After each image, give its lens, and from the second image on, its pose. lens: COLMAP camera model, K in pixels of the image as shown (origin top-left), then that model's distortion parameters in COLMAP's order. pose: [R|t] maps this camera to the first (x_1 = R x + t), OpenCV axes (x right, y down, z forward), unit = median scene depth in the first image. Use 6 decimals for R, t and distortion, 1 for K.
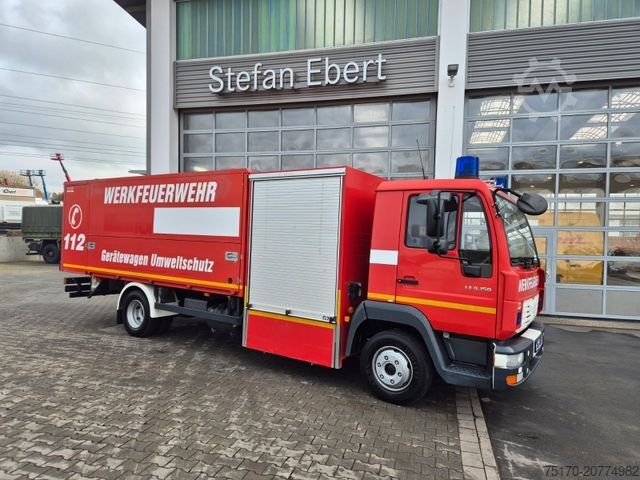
lens RADIAL K [[427.4, 0, 320.9], [0, 427.4, 244.8], [0, 0, 1]] dist [0.071676, -0.058404]
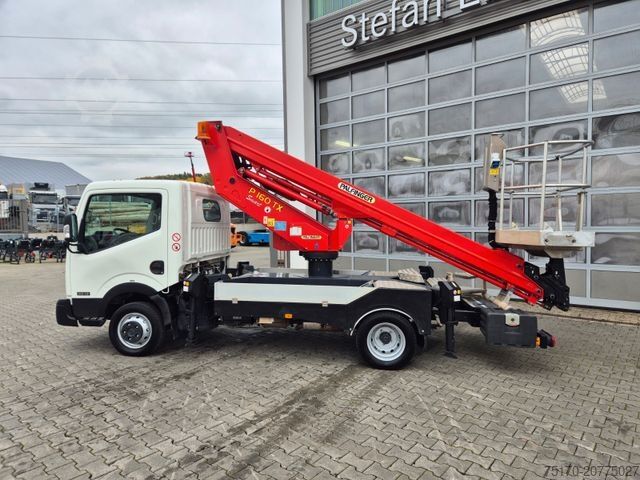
lens RADIAL K [[427.4, 0, 321.1], [0, 427.4, 236.7], [0, 0, 1]] dist [0.071676, -0.058404]
pose [[0.914871, -0.016863, -0.403393, 0.046849], [0.025814, 0.999526, 0.016762, 0.005727], [0.402919, -0.025748, 0.914873, 0.200119]]
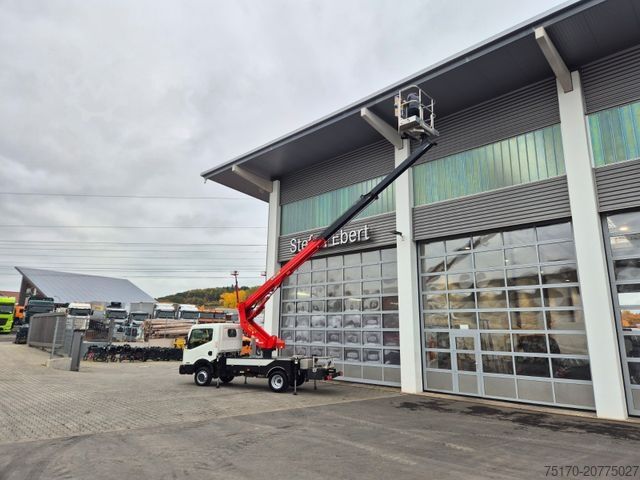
lens RADIAL K [[427.7, 0, 322.4], [0, 427.7, 229.3], [0, 0, 1]] dist [0.071826, -0.039684]
pose [[0.871841, -0.122446, -0.474236, 0.747420], [-0.007016, 0.965025, -0.262065, 0.014006], [0.489739, 0.231806, 0.840489, -0.462807]]
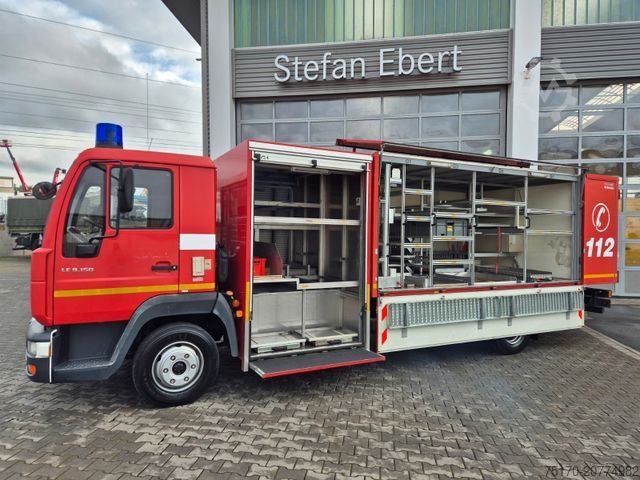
lens RADIAL K [[426.2, 0, 315.8], [0, 426.2, 235.8], [0, 0, 1]] dist [0.048505, -0.033625]
pose [[0.995199, -0.022476, 0.095261, -0.283250], [0.021337, 0.999688, 0.012949, -0.014281], [-0.095522, -0.010854, 0.995368, 0.020309]]
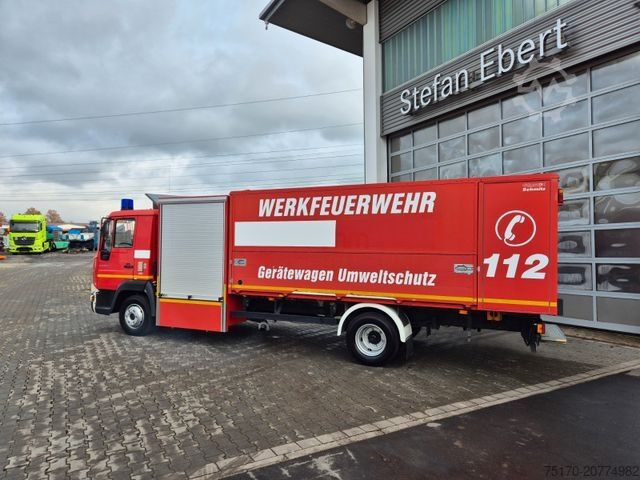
lens RADIAL K [[427.4, 0, 312.4], [0, 427.4, 244.4], [0, 0, 1]] dist [0.071676, -0.058404]
pose [[0.704804, -0.037832, -0.708393, 0.362985], [0.016455, 0.999180, -0.036990, 0.008697], [0.709211, 0.014415, 0.704849, 0.087204]]
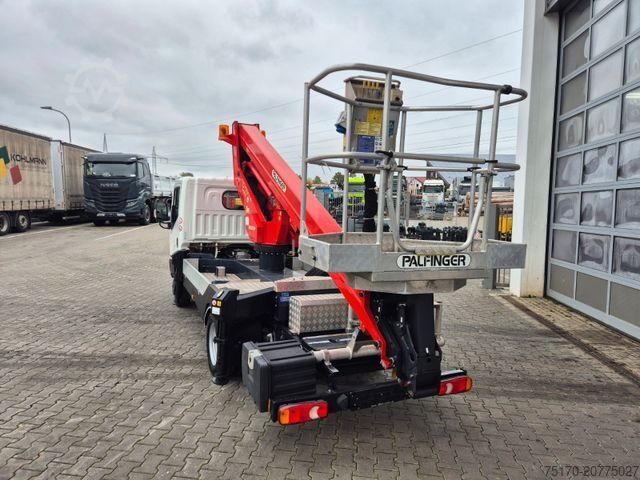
lens RADIAL K [[427.4, 0, 315.5], [0, 427.4, 243.6], [0, 0, 1]] dist [0.071676, -0.058404]
pose [[0.133193, 0.059207, -0.989320, 0.322439], [-0.028461, 0.998031, 0.055897, 0.002907], [0.990681, 0.020712, 0.134616, 0.643452]]
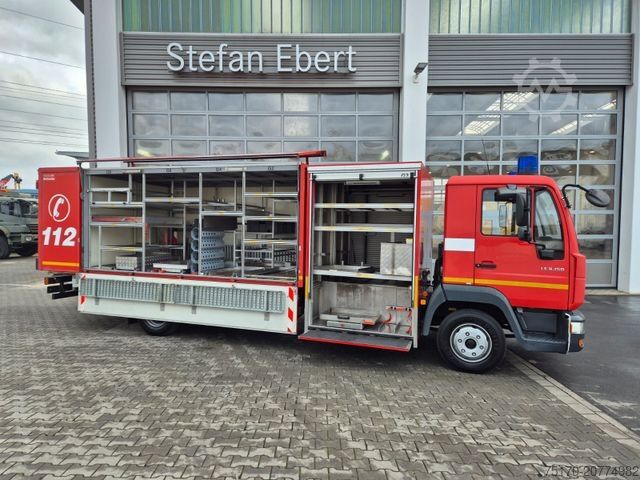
lens RADIAL K [[427.4, 0, 319.7], [0, 427.4, 241.5], [0, 0, 1]] dist [0.071676, -0.058404]
pose [[0.966346, -0.030950, 0.255378, -0.204296], [0.022559, 0.999107, 0.035725, -0.011445], [-0.256256, -0.028762, 0.966181, 0.005303]]
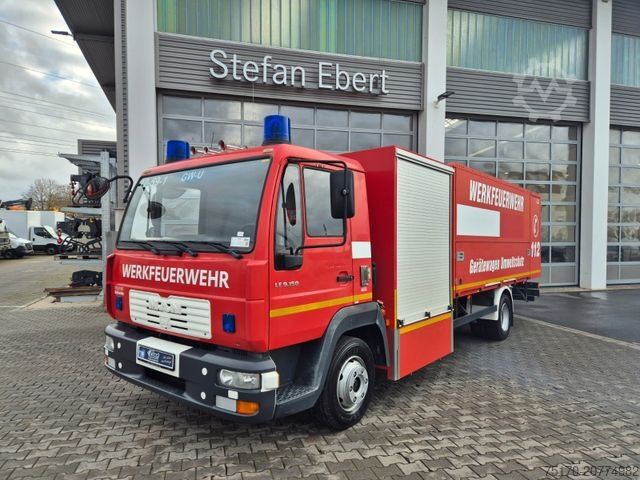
lens RADIAL K [[427.4, 0, 321.2], [0, 427.4, 236.5], [0, 0, 1]] dist [0.071676, -0.058404]
pose [[0.865106, -0.025931, 0.500919, -0.554506], [0.024556, 0.999655, 0.009341, -0.021633], [-0.500988, 0.004219, 0.865444, 0.106975]]
